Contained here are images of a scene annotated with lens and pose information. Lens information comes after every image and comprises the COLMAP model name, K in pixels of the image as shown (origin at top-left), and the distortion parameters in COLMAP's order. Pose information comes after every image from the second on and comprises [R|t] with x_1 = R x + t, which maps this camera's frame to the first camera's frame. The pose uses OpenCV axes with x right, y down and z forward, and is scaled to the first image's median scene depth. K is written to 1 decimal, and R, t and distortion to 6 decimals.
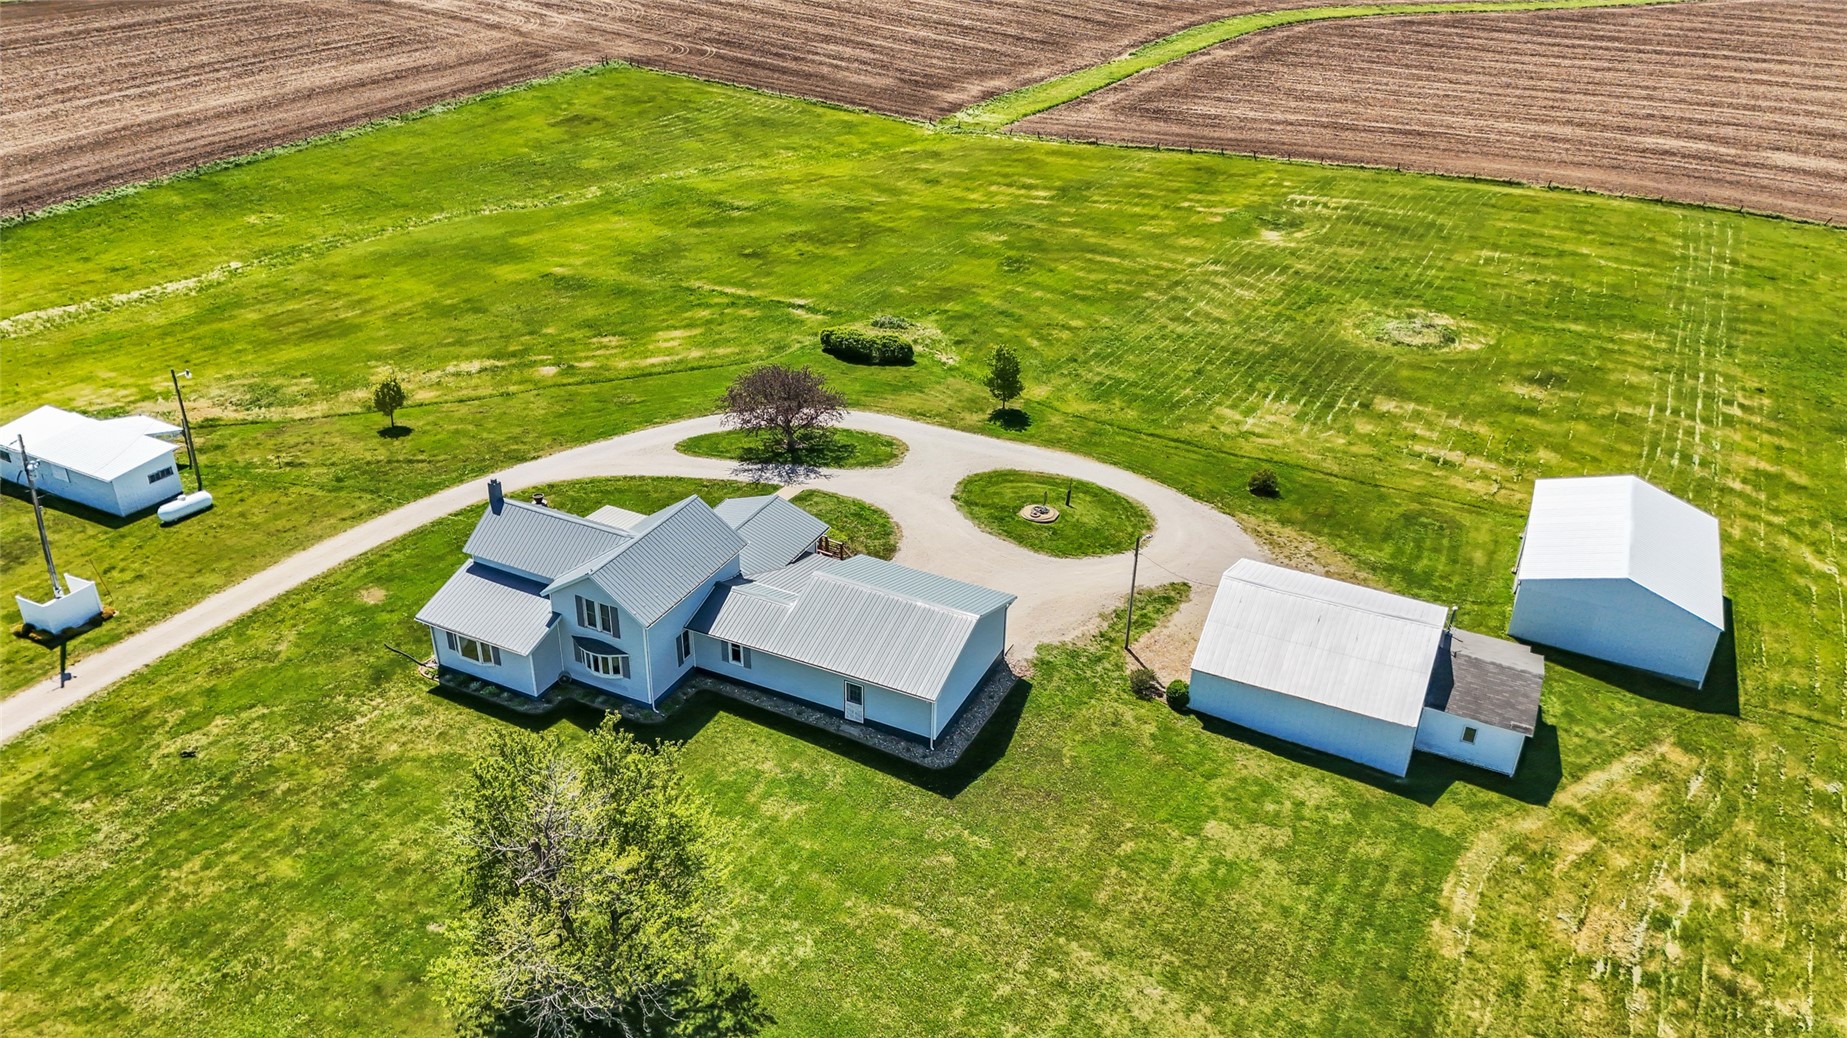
lens RADIAL K [[1430.1, 0, 923.5], [0, 1430.1, 519.0], [0, 0, 1]] dist [0.050535, -0.033987]
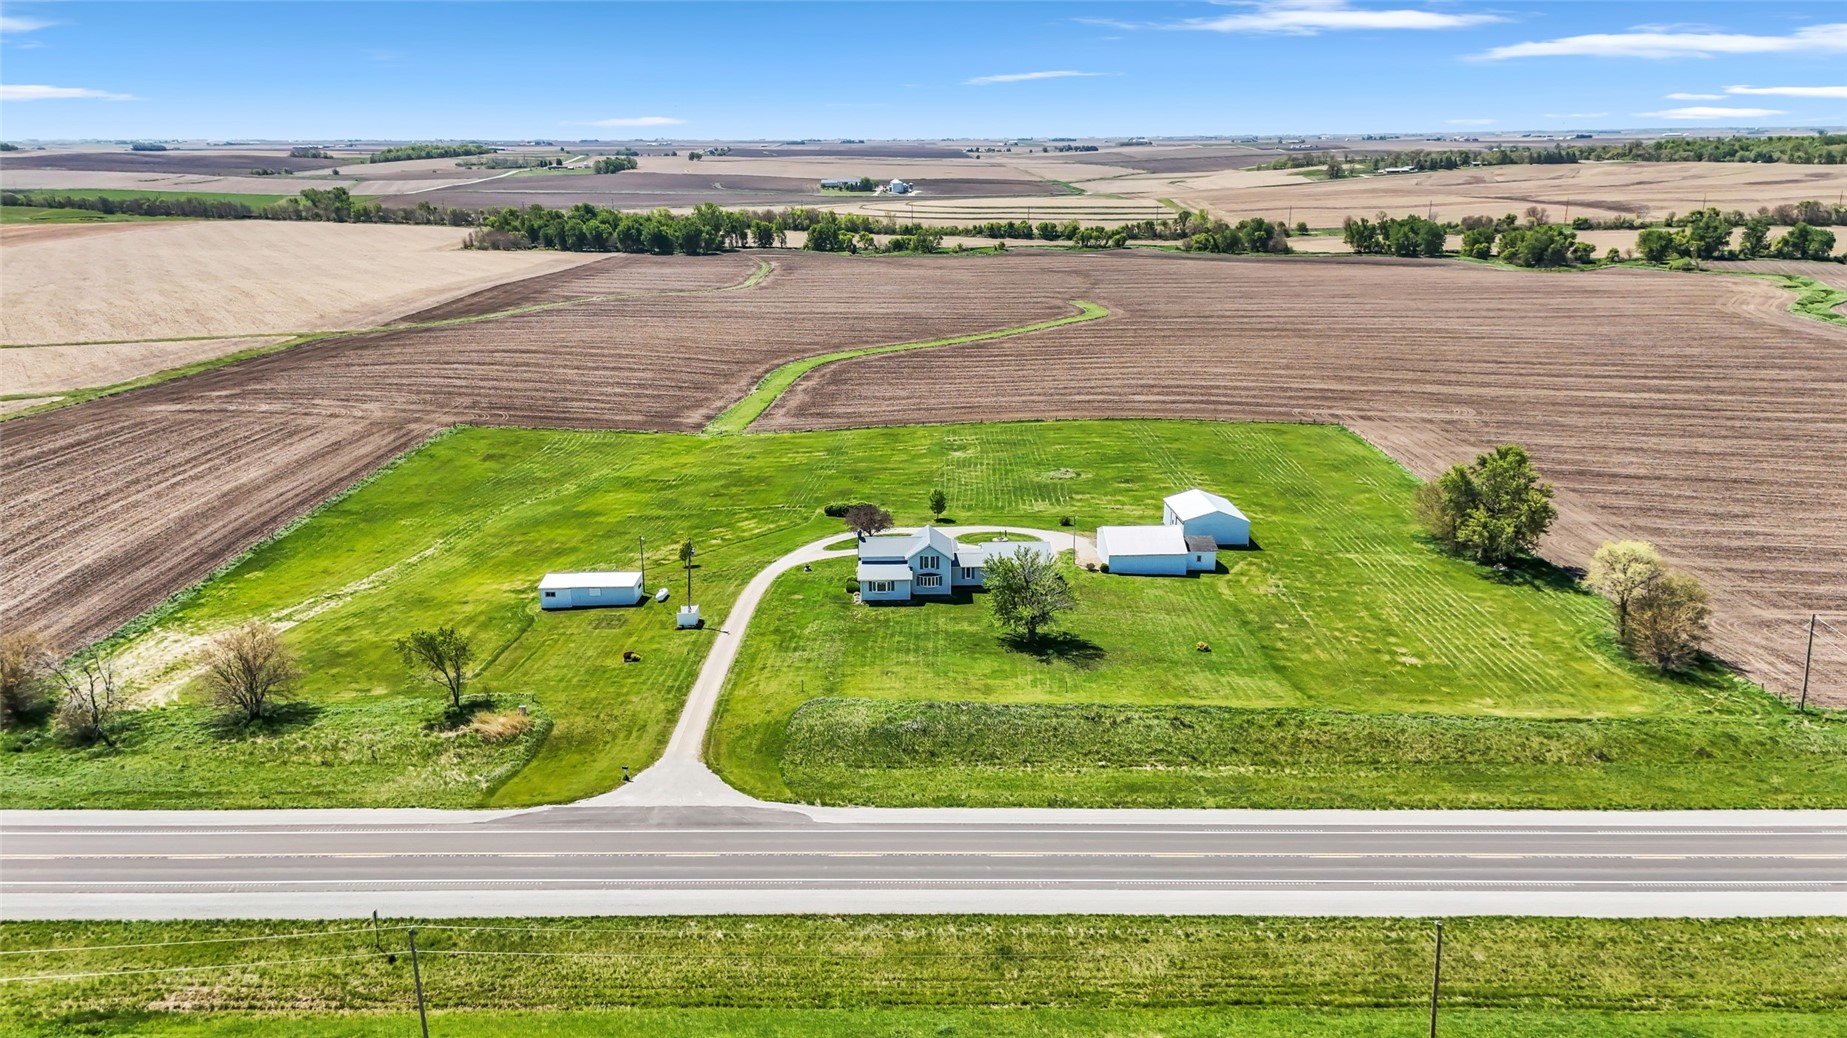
lens RADIAL K [[1364.6, 0, 922.6], [0, 1364.6, 493.3], [0, 0, 1]] dist [0.097440, -0.129903]
pose [[0.887090, -0.138383, 0.440366, -0.895757], [0.244860, 0.949790, -0.194788, 0.291914], [-0.391300, 0.280622, 0.876434, -0.841076]]
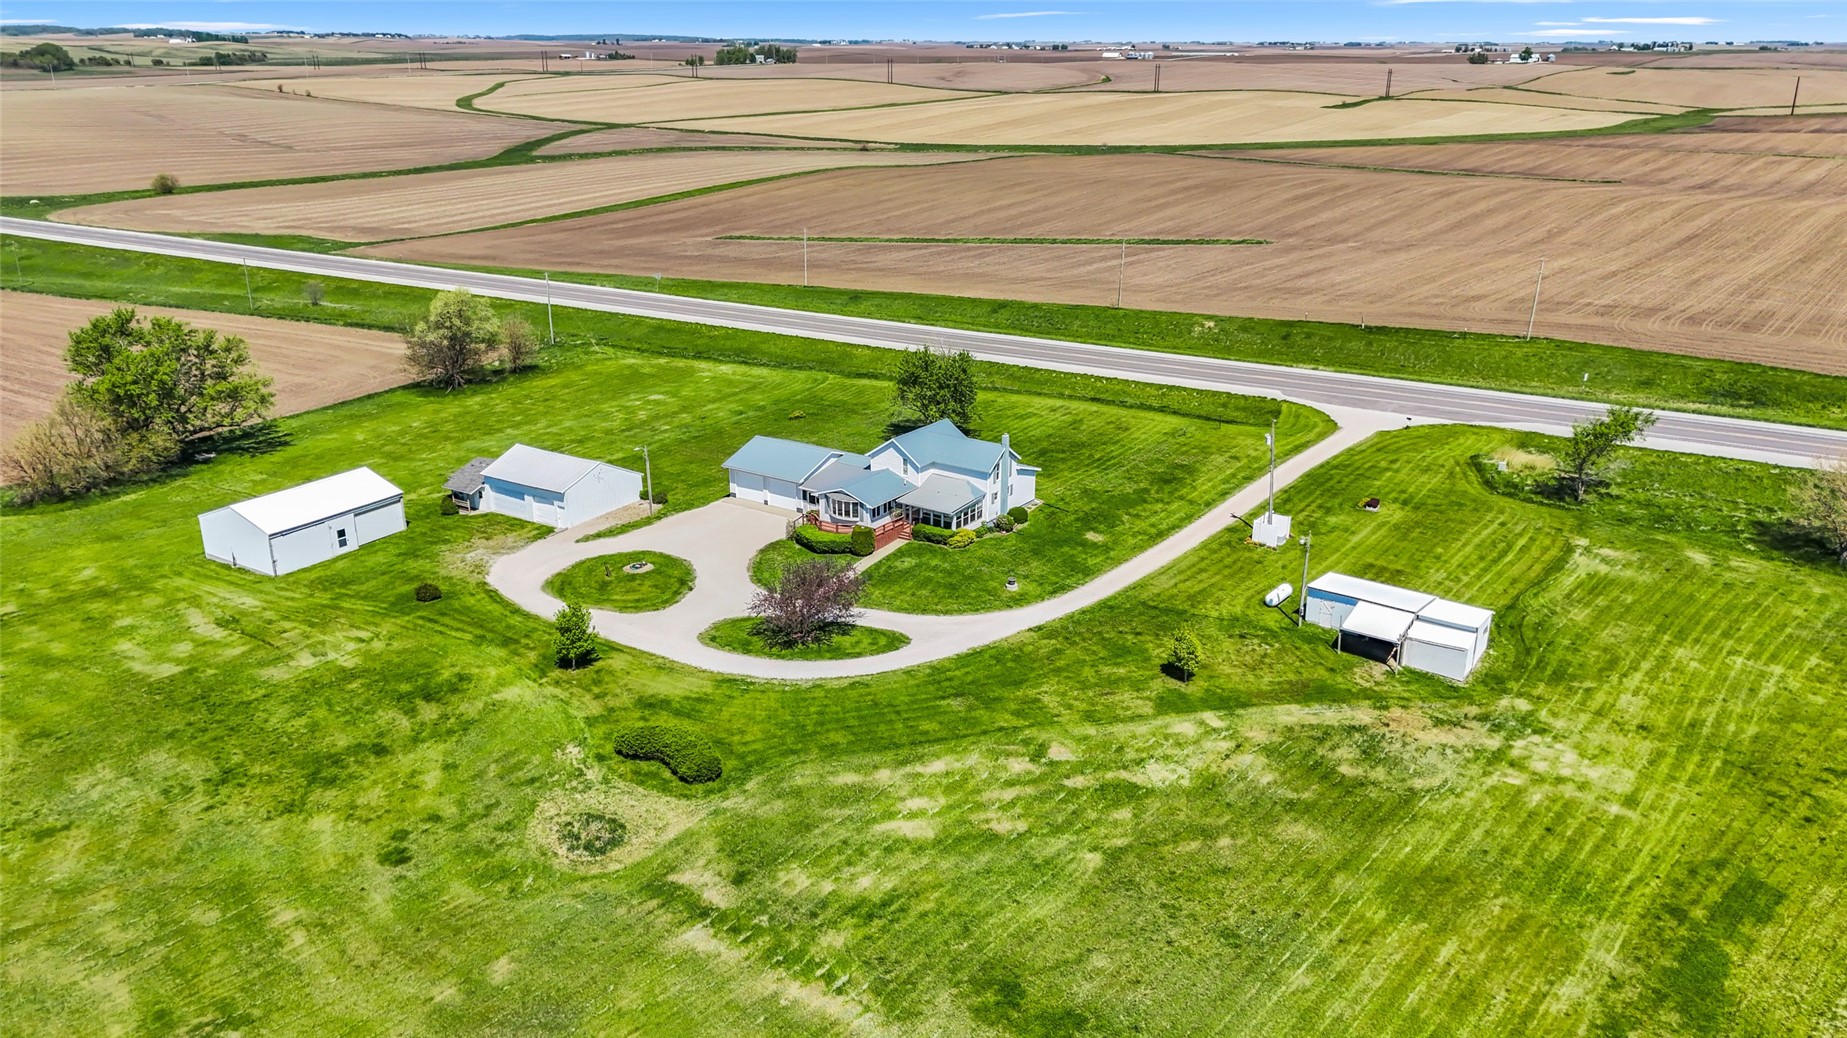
lens RADIAL K [[1343.9, 0, 923.5], [0, 1343.9, 519.0], [0, 0, 1]] dist [0.103163, -0.132497]
pose [[-0.989540, -0.069231, 0.126564, -0.294895], [0.049602, 0.660553, 0.749139, -0.842967], [-0.135466, 0.747580, -0.650210, 1.531054]]
